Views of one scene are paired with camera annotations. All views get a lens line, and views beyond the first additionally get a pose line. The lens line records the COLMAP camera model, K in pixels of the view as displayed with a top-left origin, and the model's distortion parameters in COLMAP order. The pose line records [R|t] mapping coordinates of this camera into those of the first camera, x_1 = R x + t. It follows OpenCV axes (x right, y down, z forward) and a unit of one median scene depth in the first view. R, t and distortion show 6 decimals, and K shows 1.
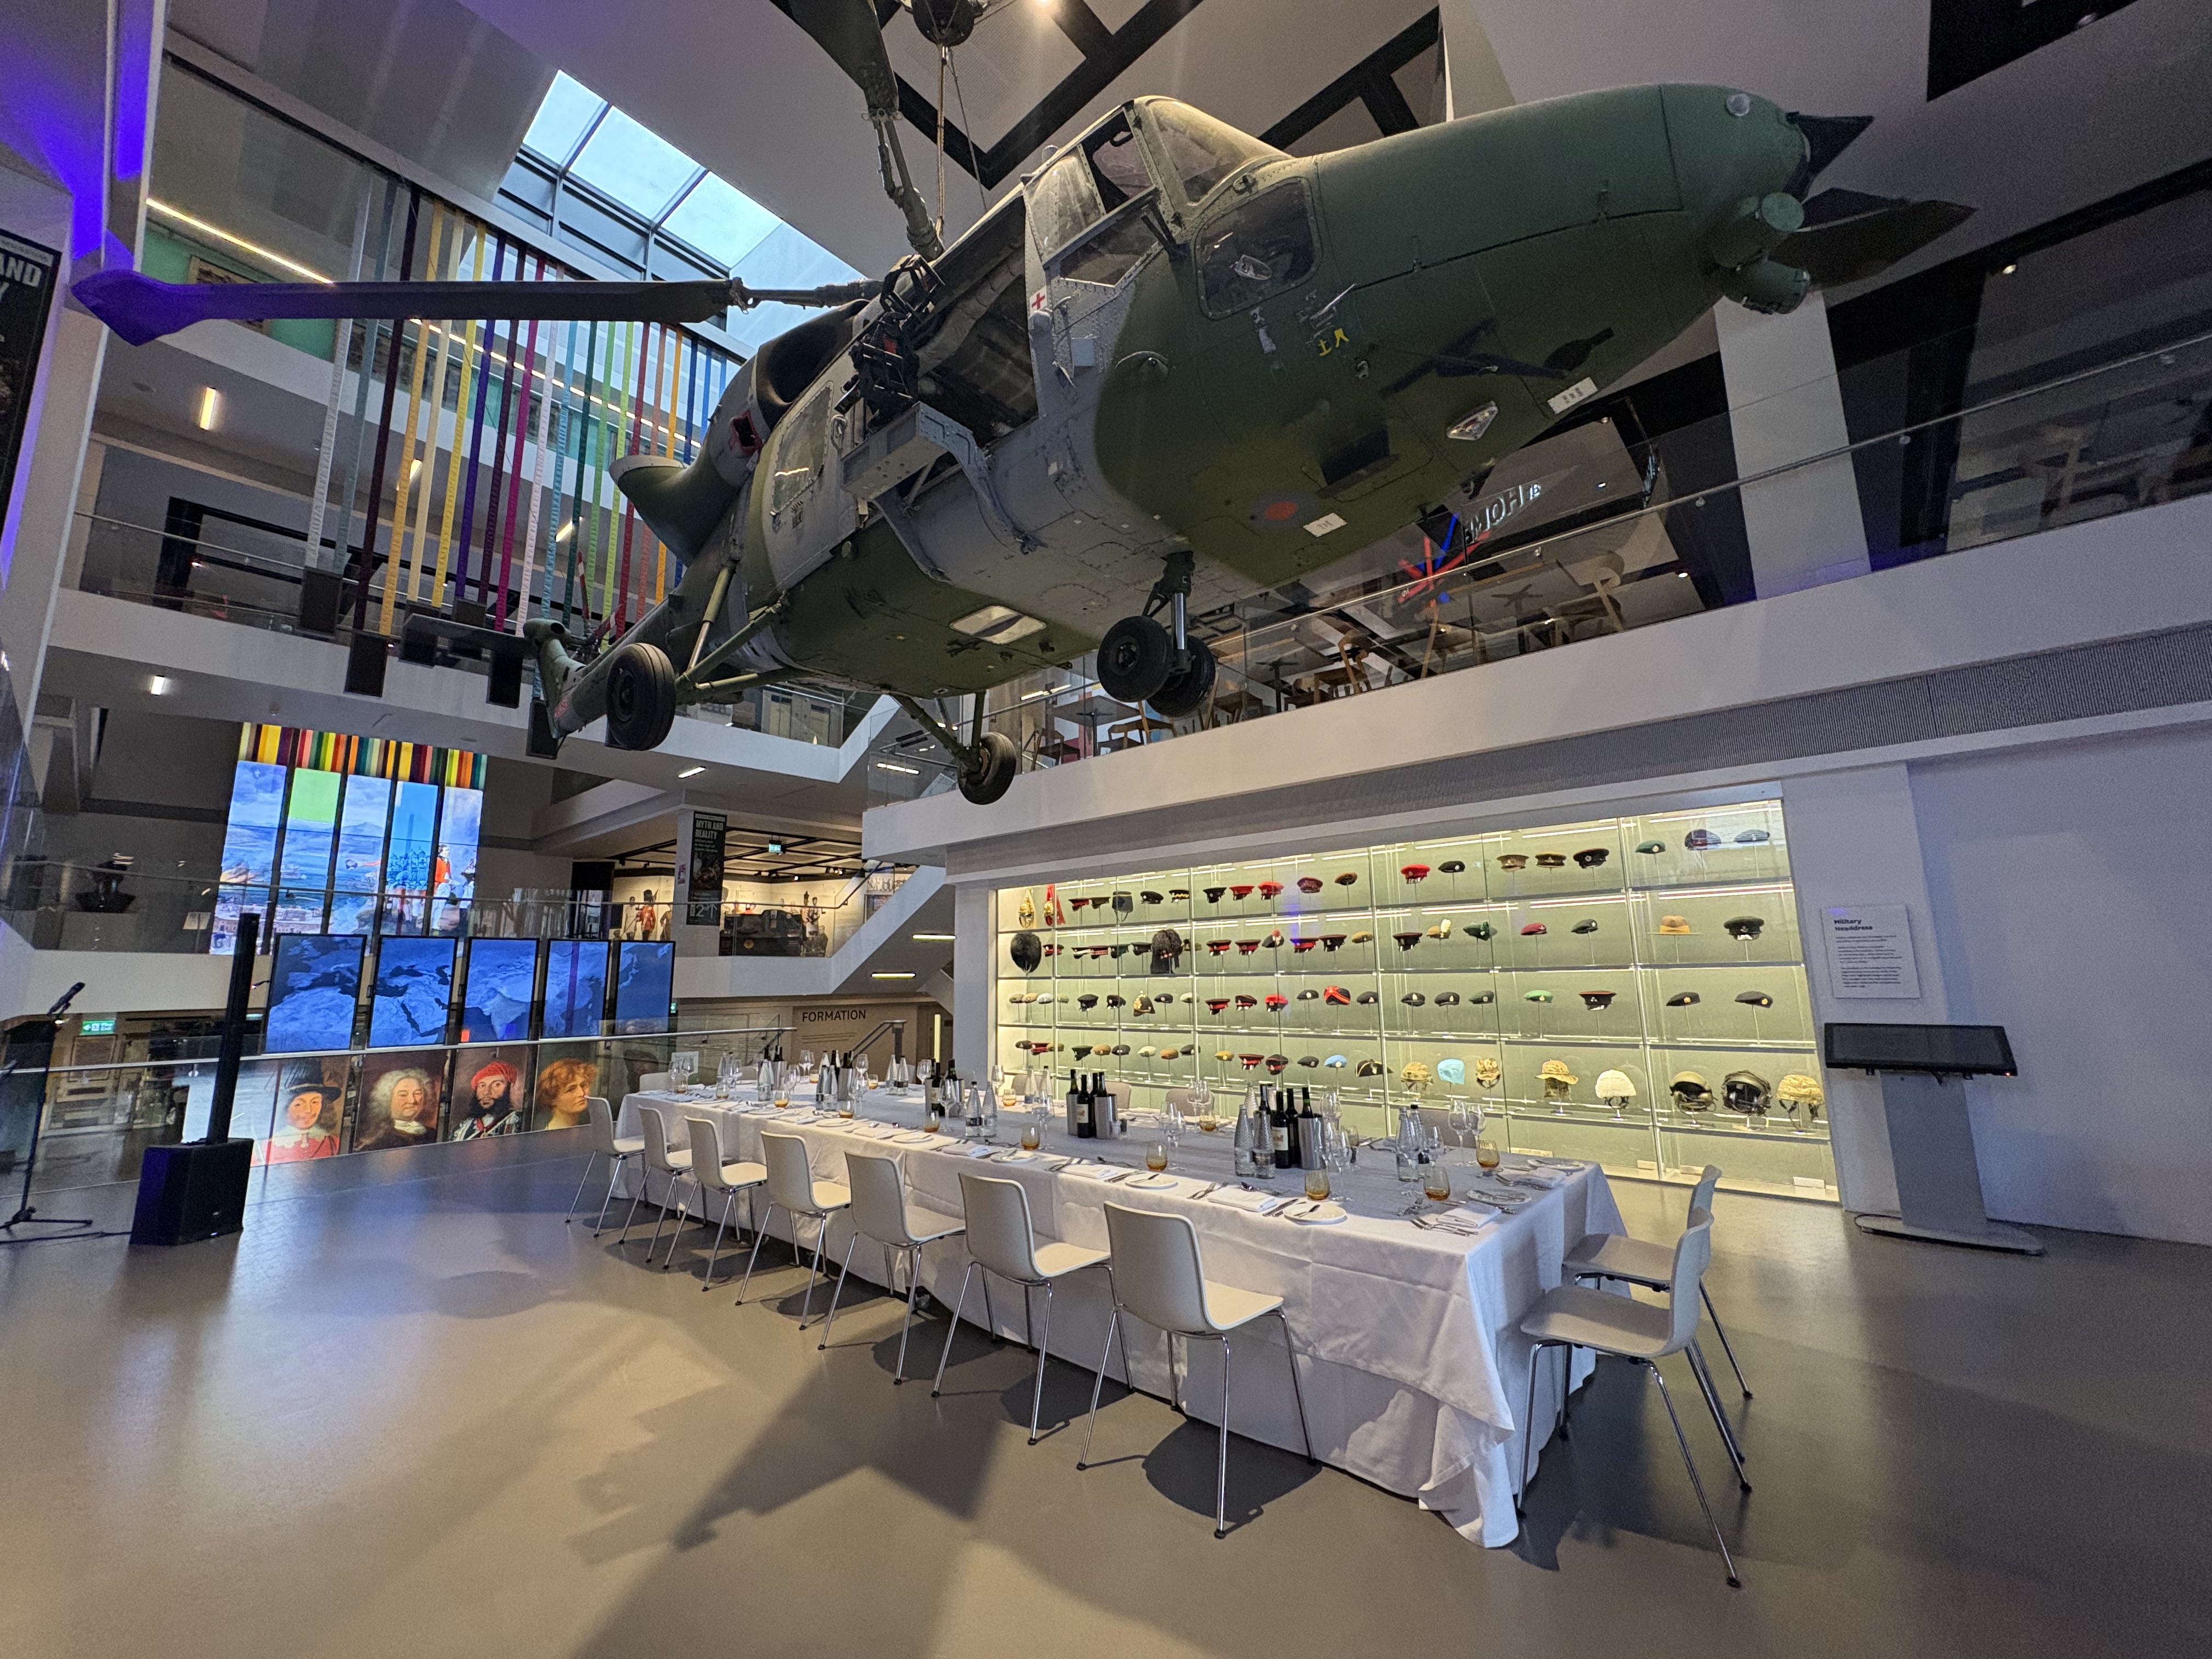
lens RADIAL K [[872.6, 0, 1106.0], [0, 872.6, 829.5], [0, 0, 1]] dist [-0.029165, 0.023316]
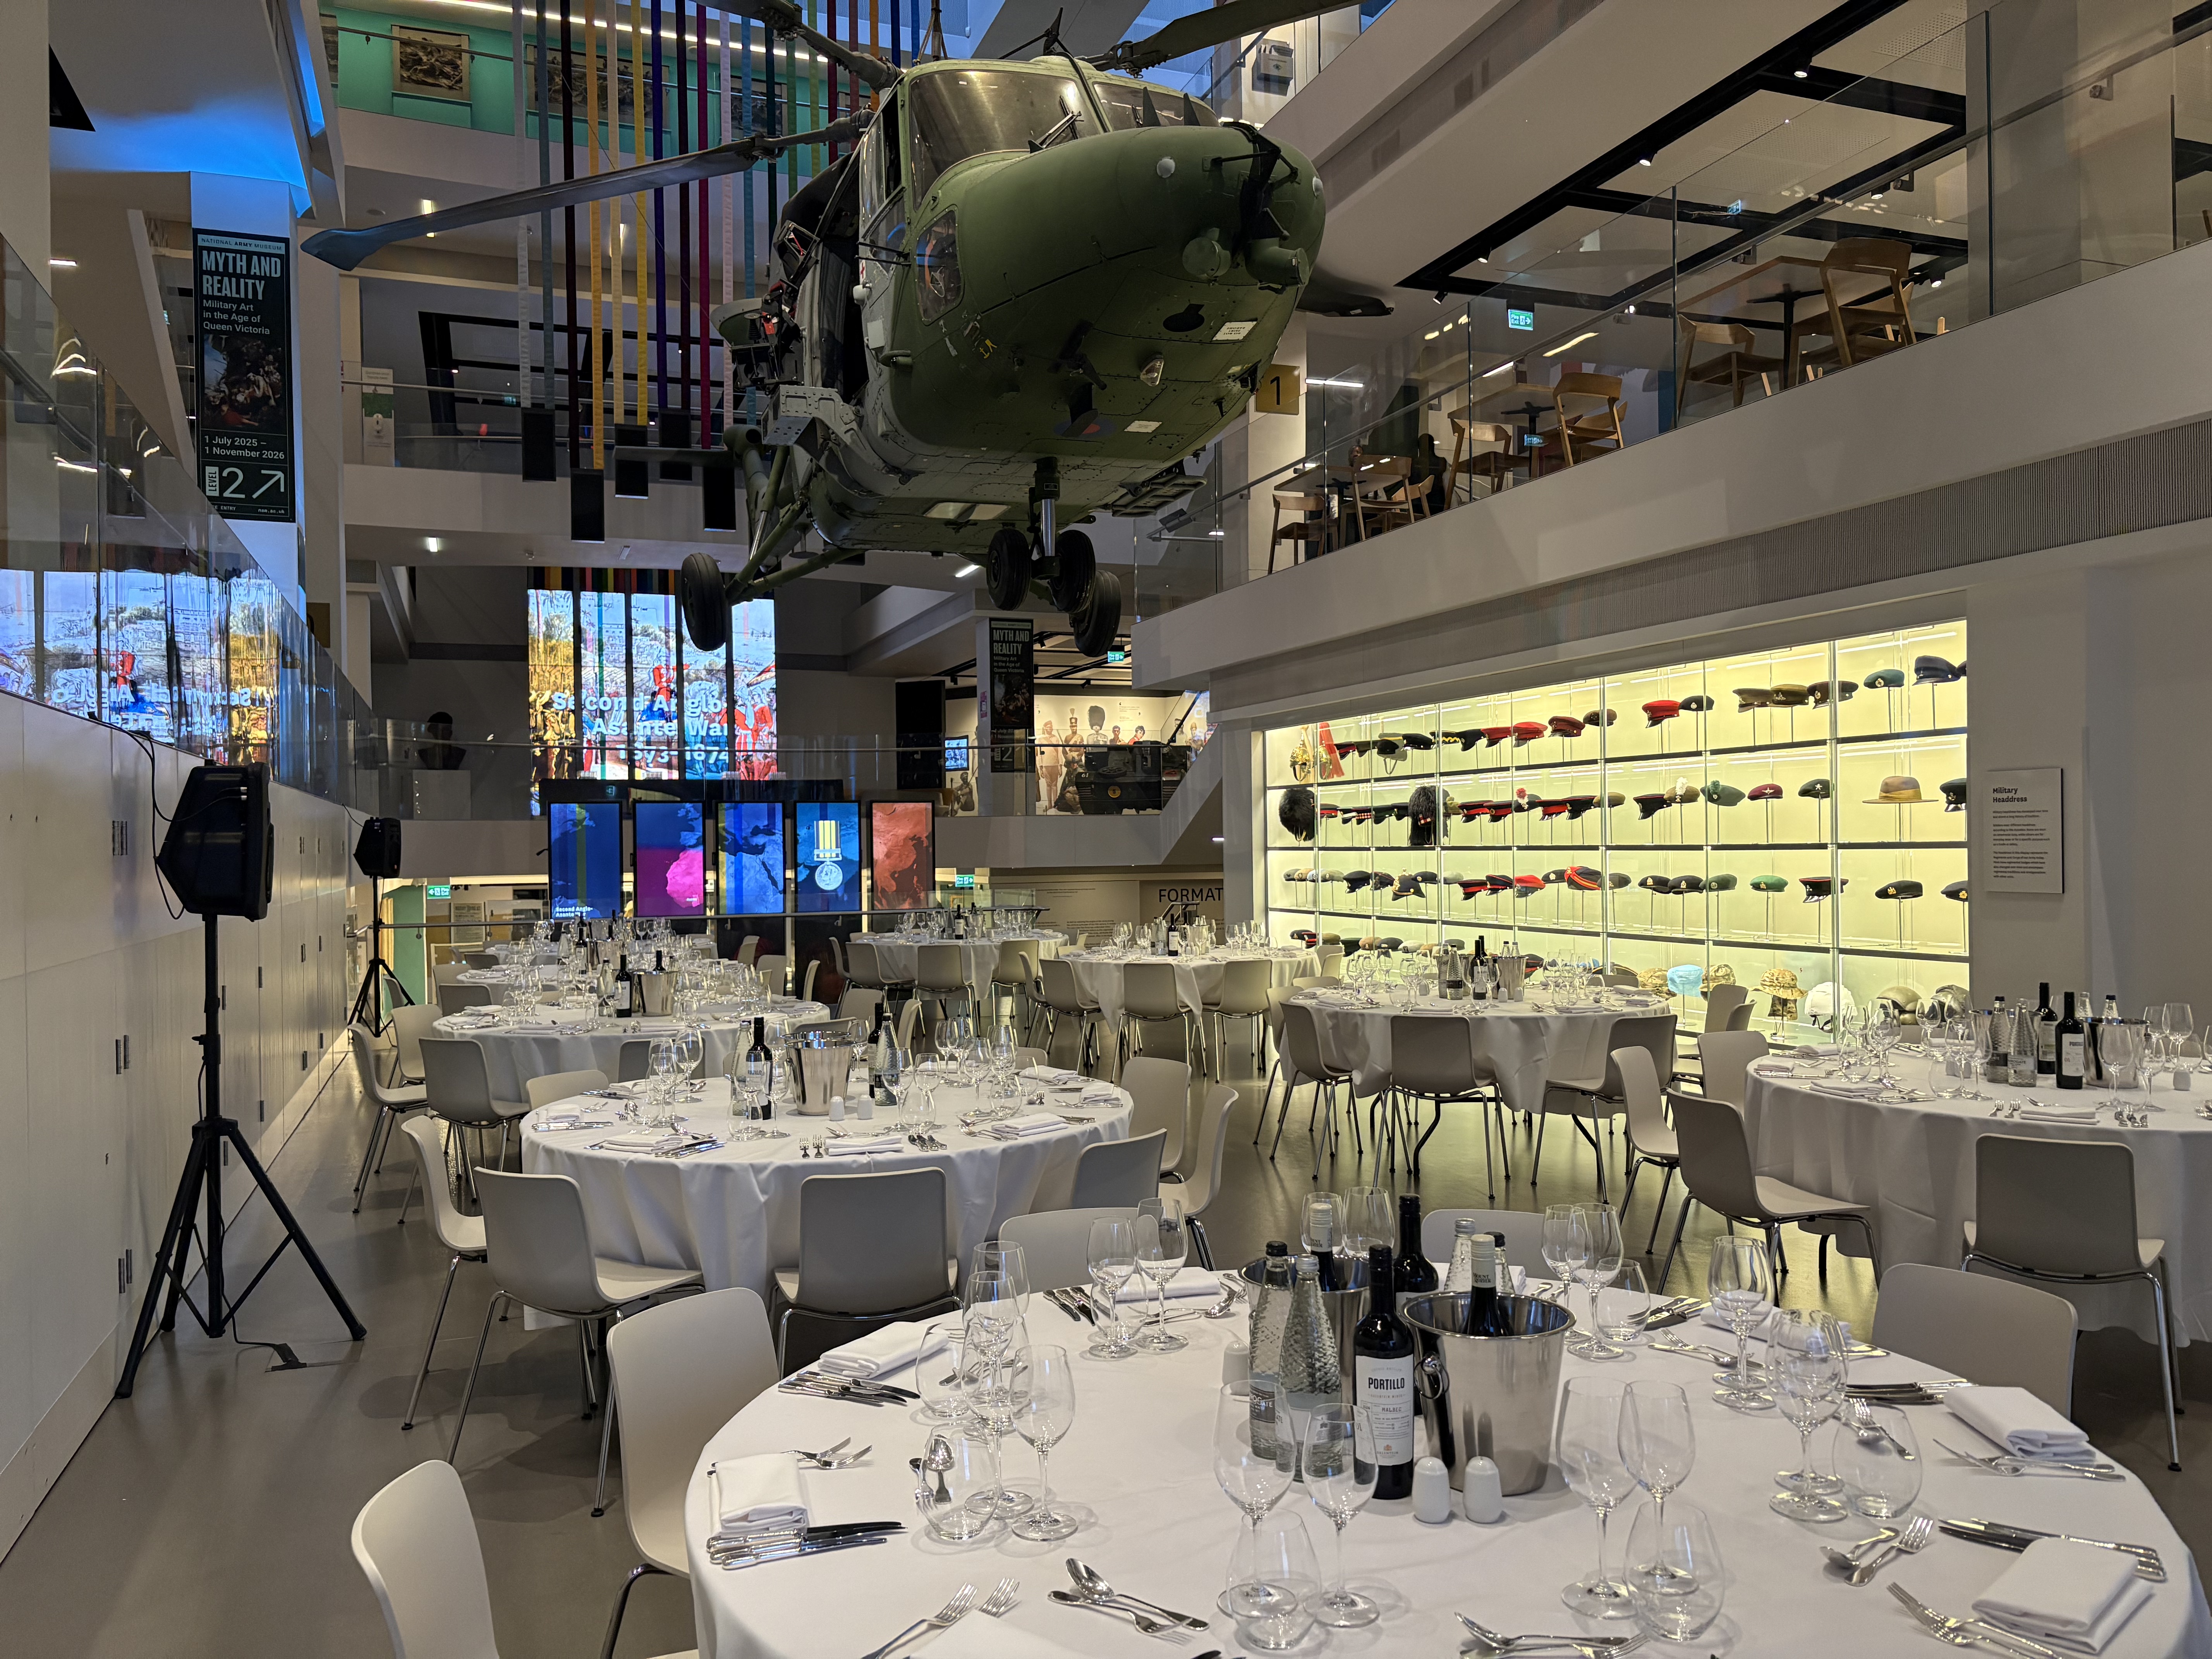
lens RADIAL K [[1662.4, 0, 1106.0], [0, 1662.4, 829.5], [0, 0, 1]] dist [0.090854, 0.001222]
pose [[0.878995, 0.002834, -0.476822, 0.463121], [0.075108, 0.986676, 0.144322, -0.066739], [0.470878, -0.162671, 0.867071, -0.325909]]
